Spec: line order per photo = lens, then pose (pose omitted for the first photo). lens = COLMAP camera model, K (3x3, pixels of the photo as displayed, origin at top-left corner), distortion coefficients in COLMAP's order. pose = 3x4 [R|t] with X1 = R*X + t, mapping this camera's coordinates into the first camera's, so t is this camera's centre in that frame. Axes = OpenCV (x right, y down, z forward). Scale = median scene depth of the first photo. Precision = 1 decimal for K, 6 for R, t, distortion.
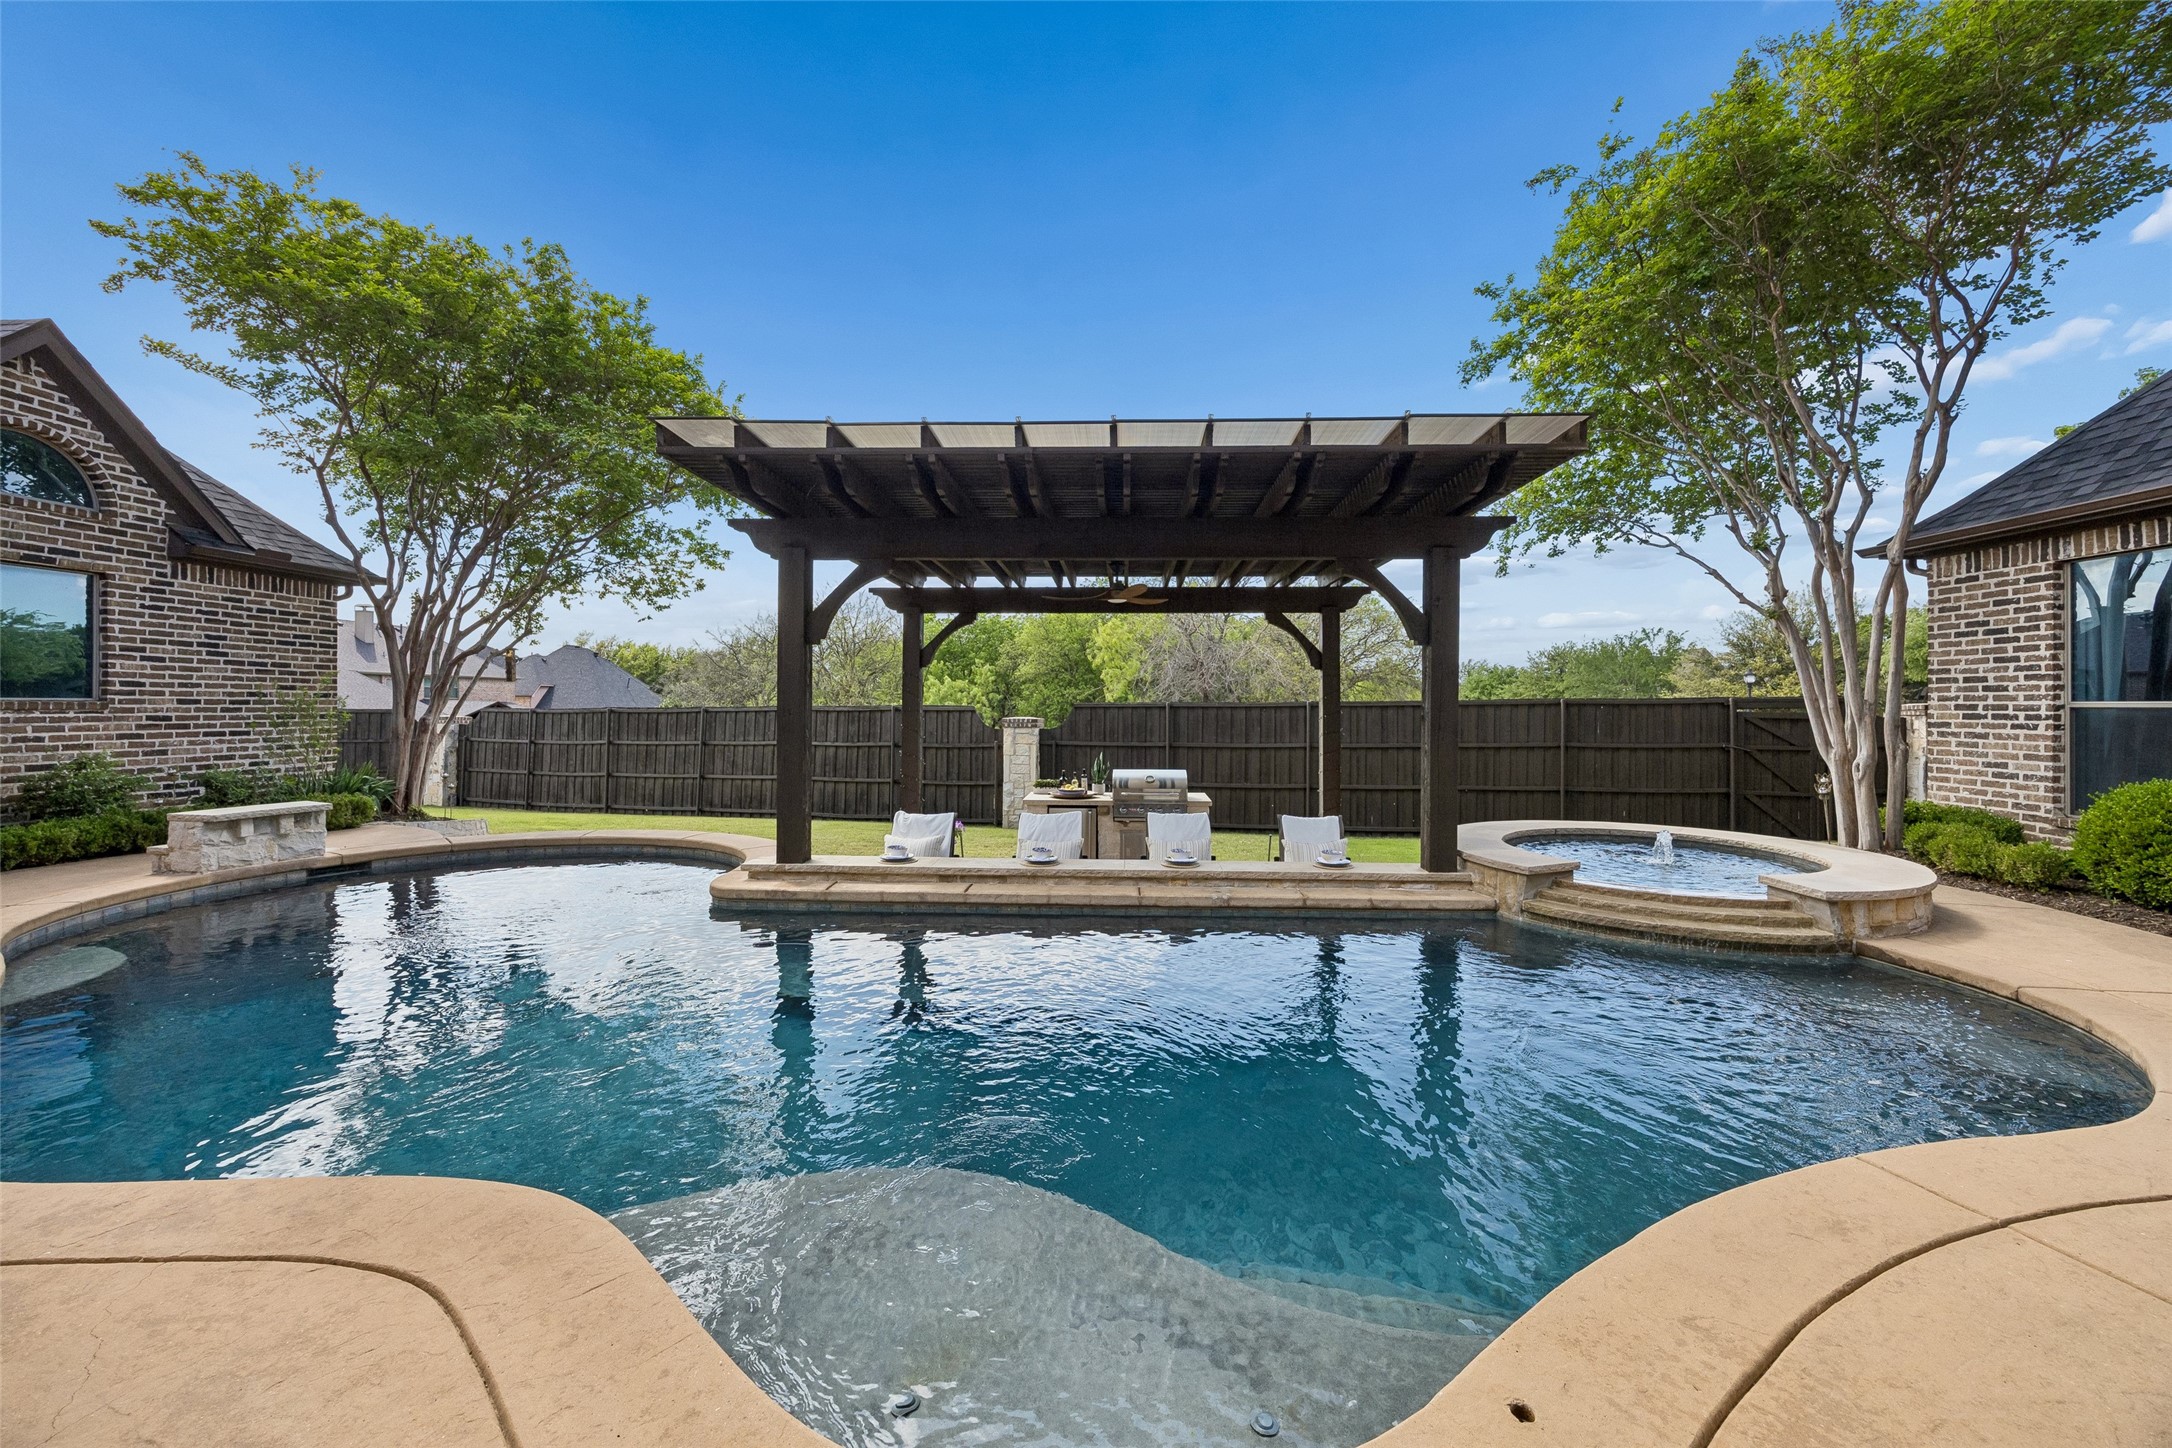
lens RADIAL K [[844.5, 0, 1107.3], [0, 844.5, 708.6], [0, 0, 1]] dist [-0.006234, 0.000775]
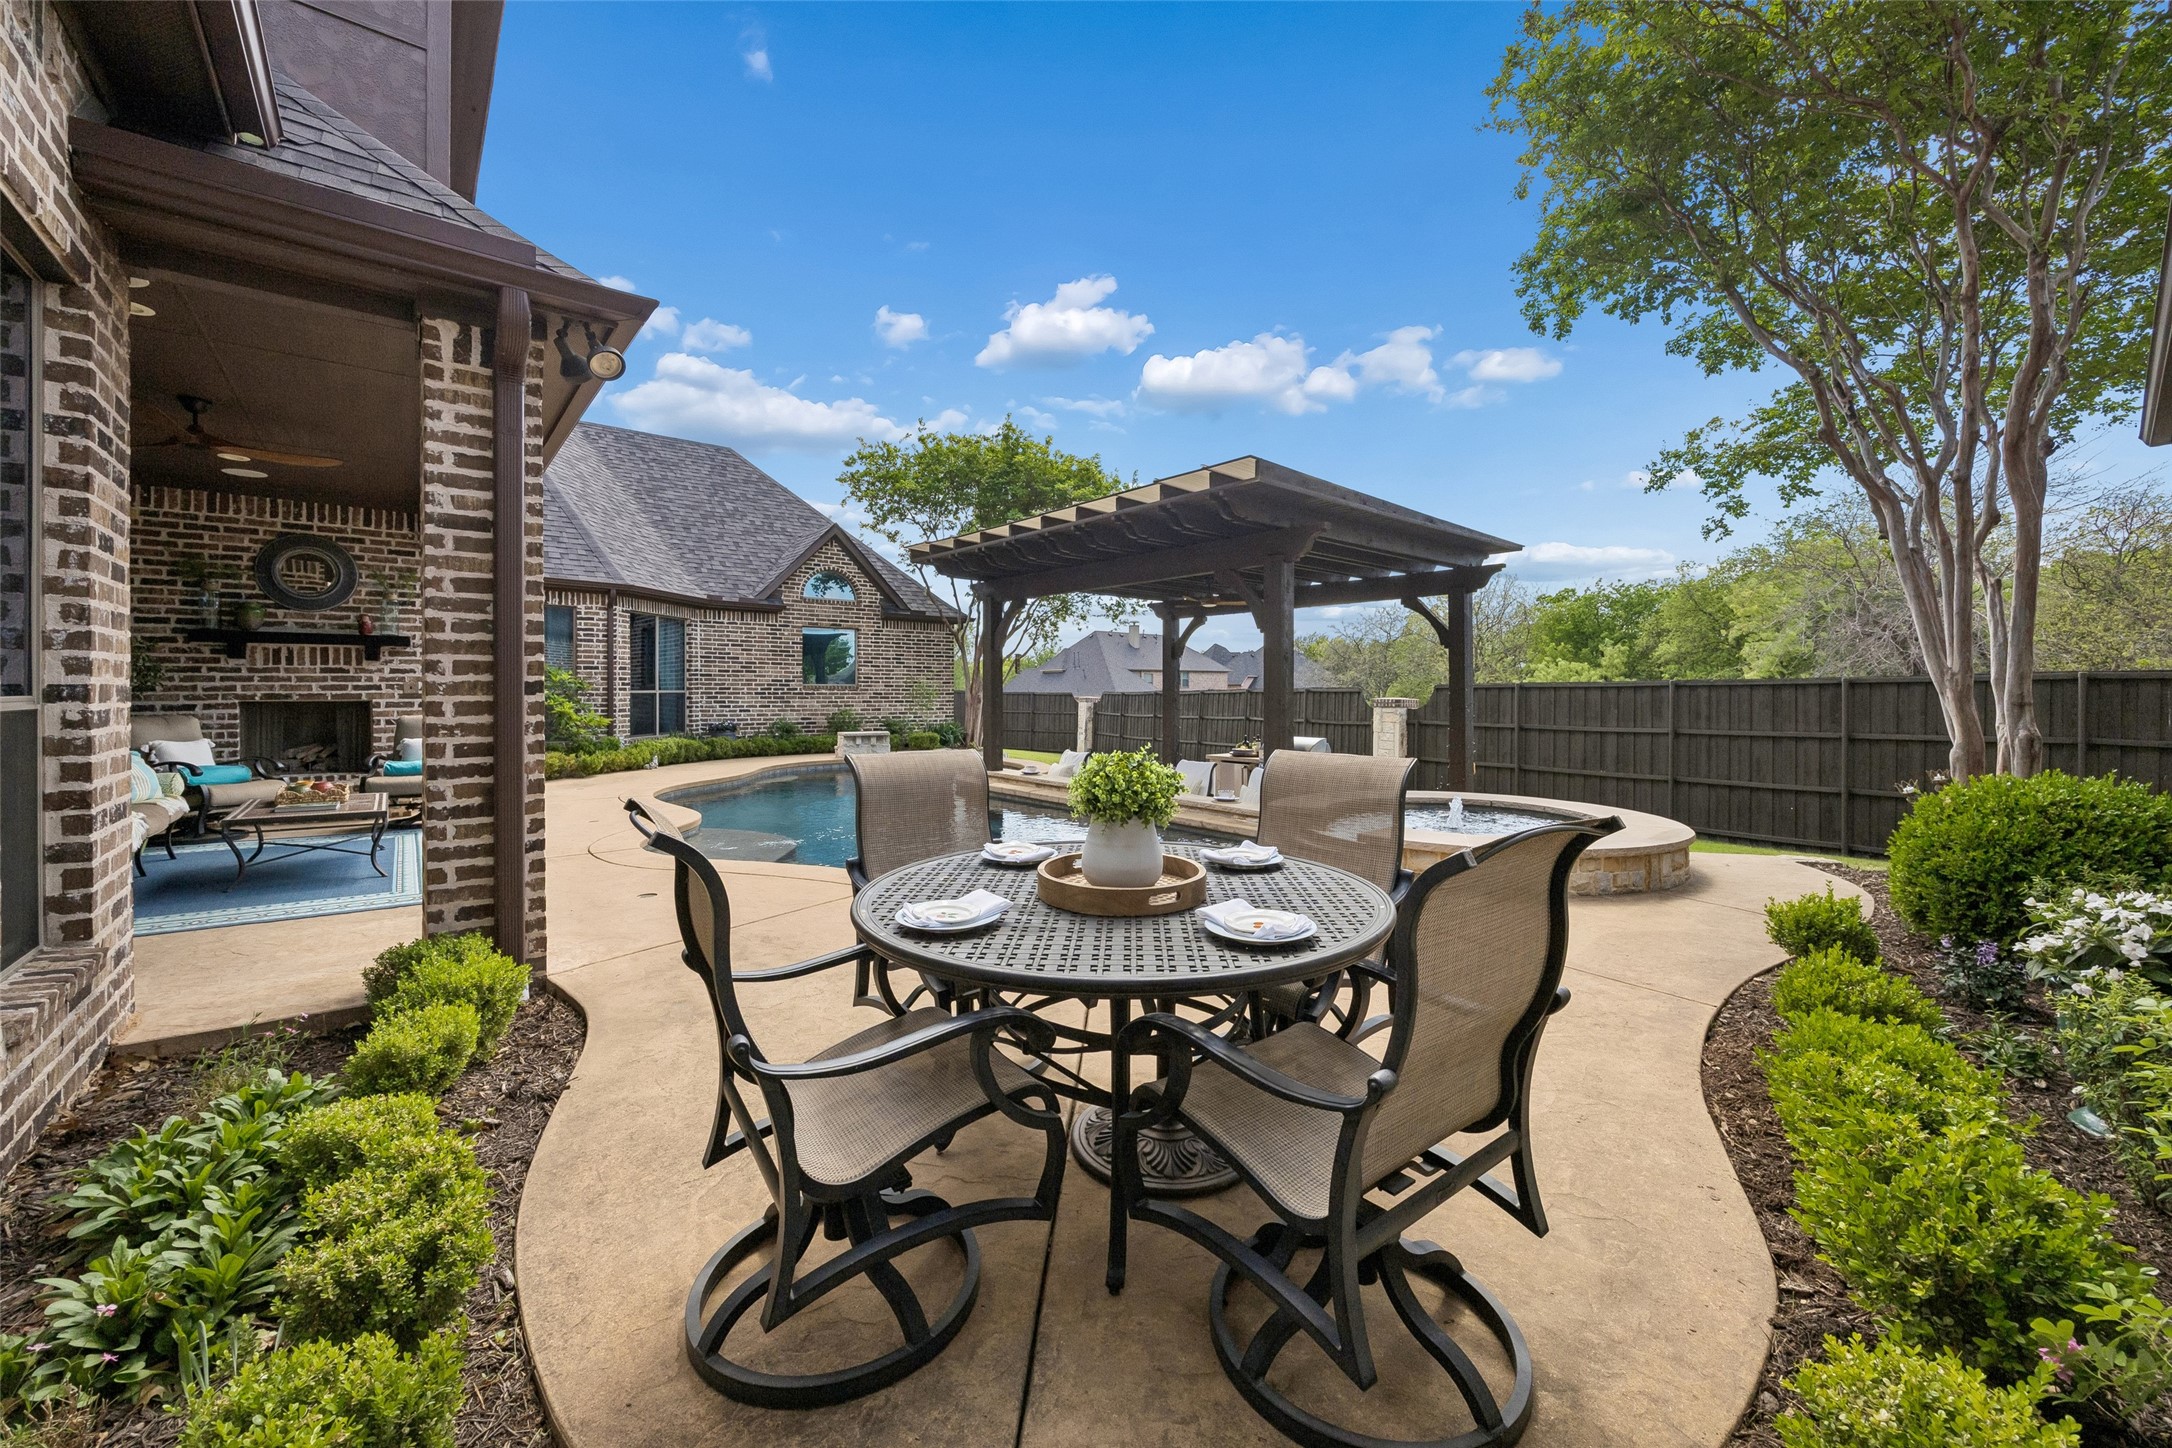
lens RADIAL K [[844.5, 0, 1090.1], [0, 844.5, 692.7], [0, 0, 1]] dist [-0.006234, 0.000775]
pose [[0.663871, -0.001783, -0.747845, 0.863762], [-0.002919, 0.999983, -0.004975, 0.018605], [0.747842, 0.005486, 0.663855, -0.029859]]
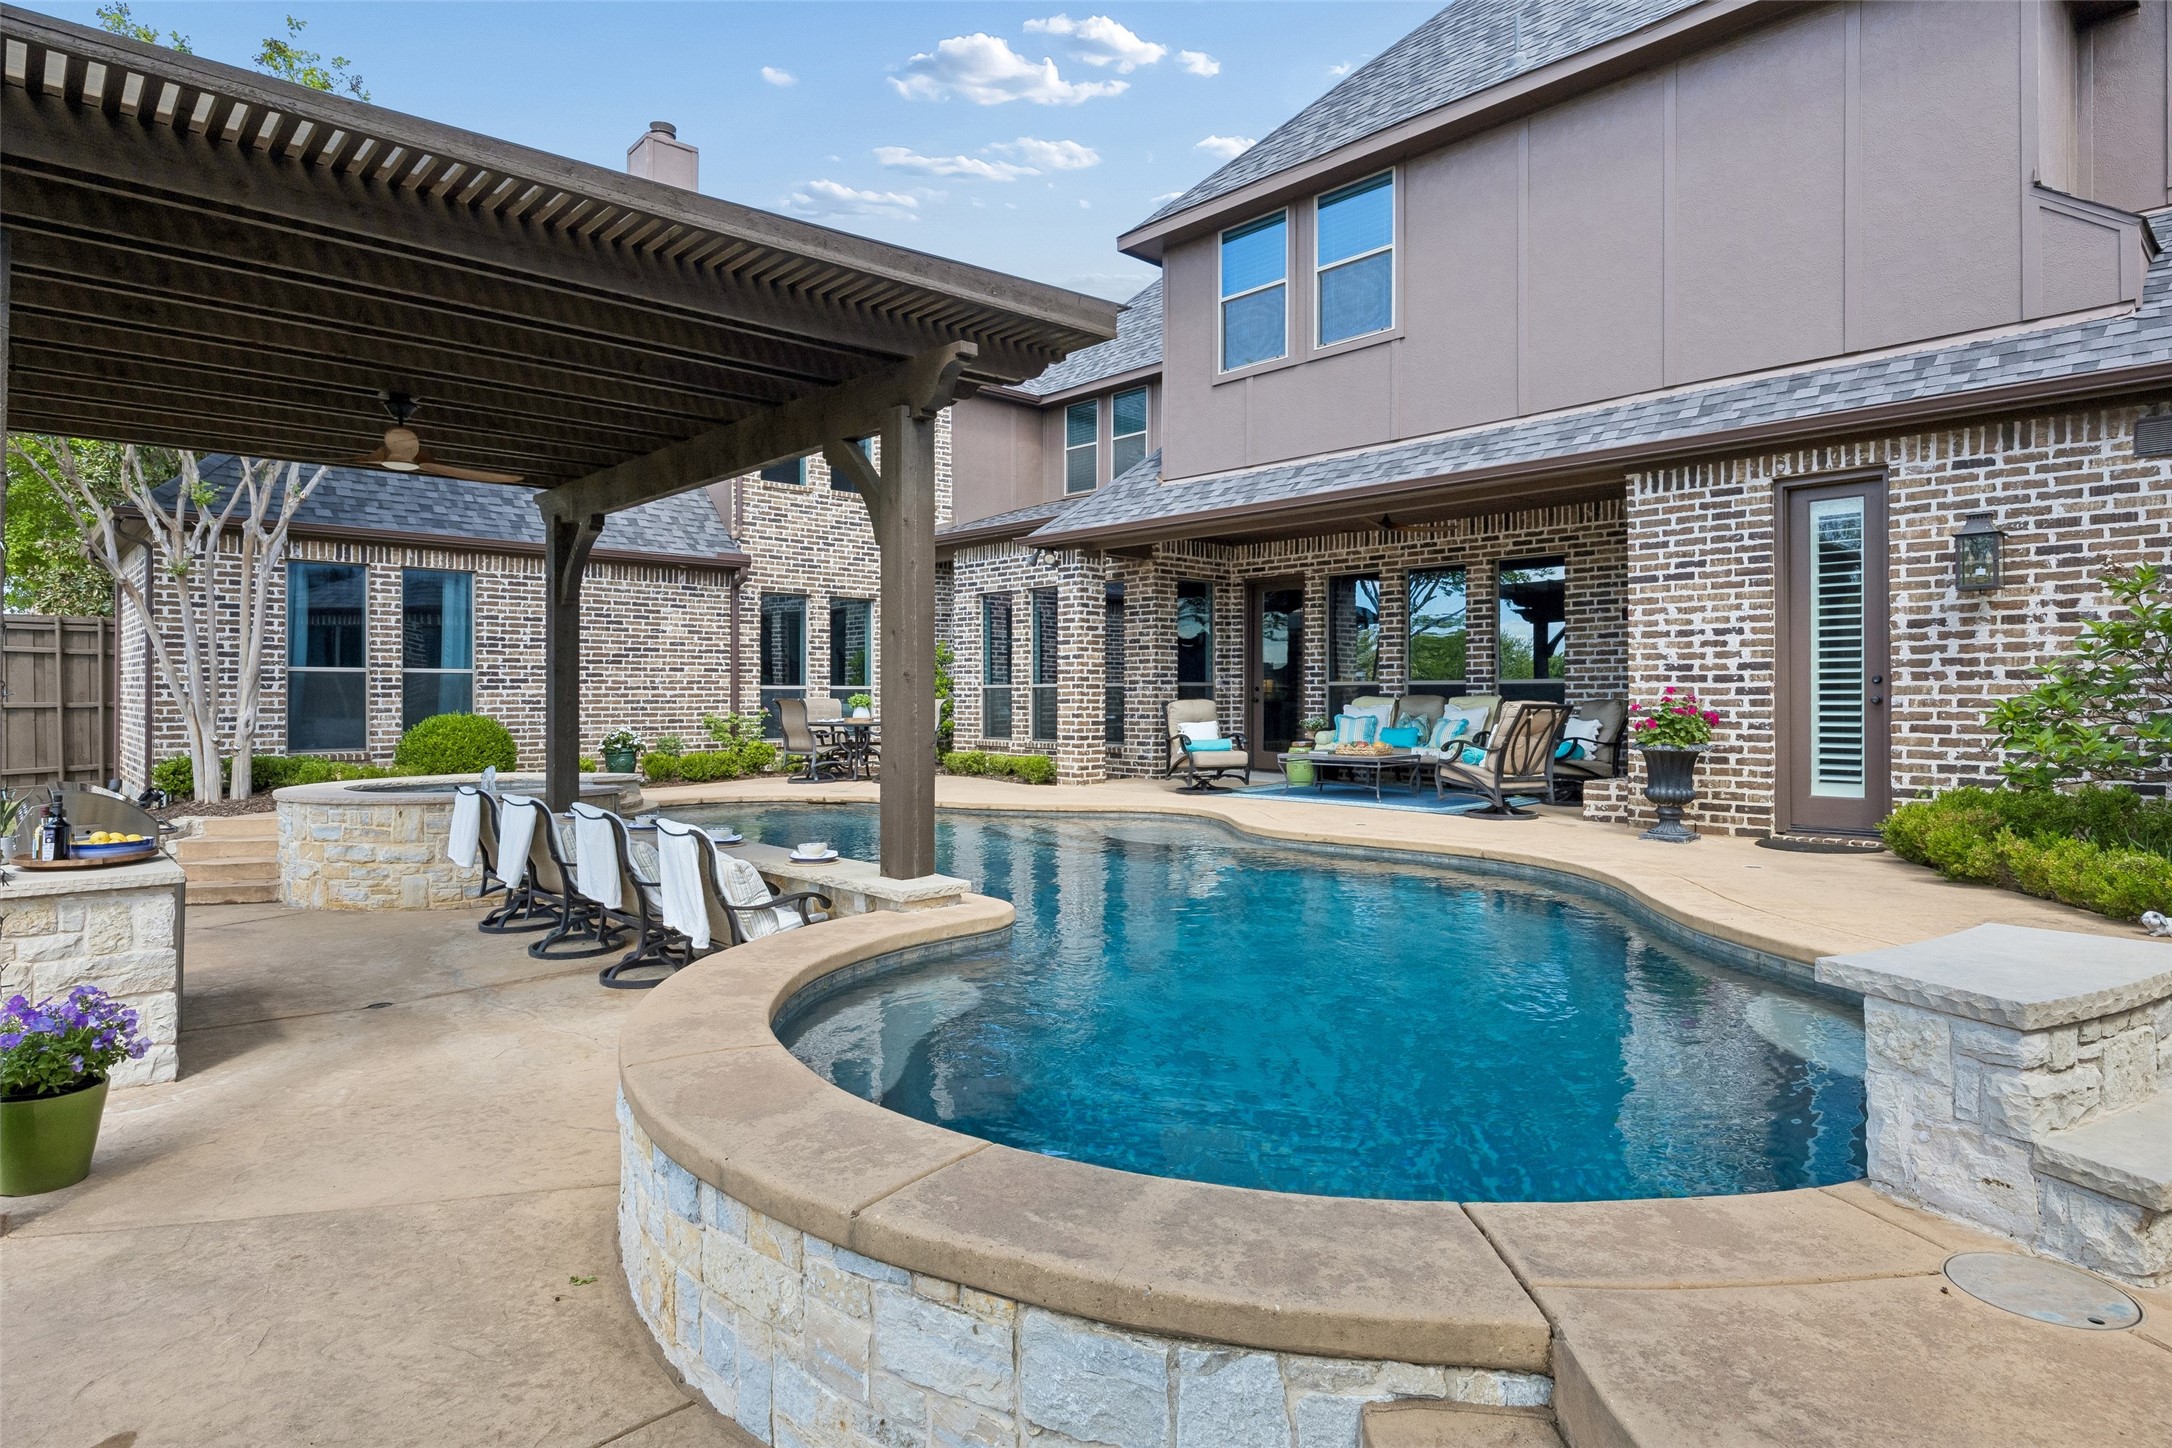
lens RADIAL K [[1153.6, 0, 1089.0], [0, 1153.6, 706.7], [0, 0, 1]] dist [0.000570, 0.000124]
pose [[-0.728899, -0.007288, 0.684582, -0.841244], [0.003262, 0.999895, 0.014118, 0.027477], [-0.684613, 0.012523, -0.728799, 1.221701]]
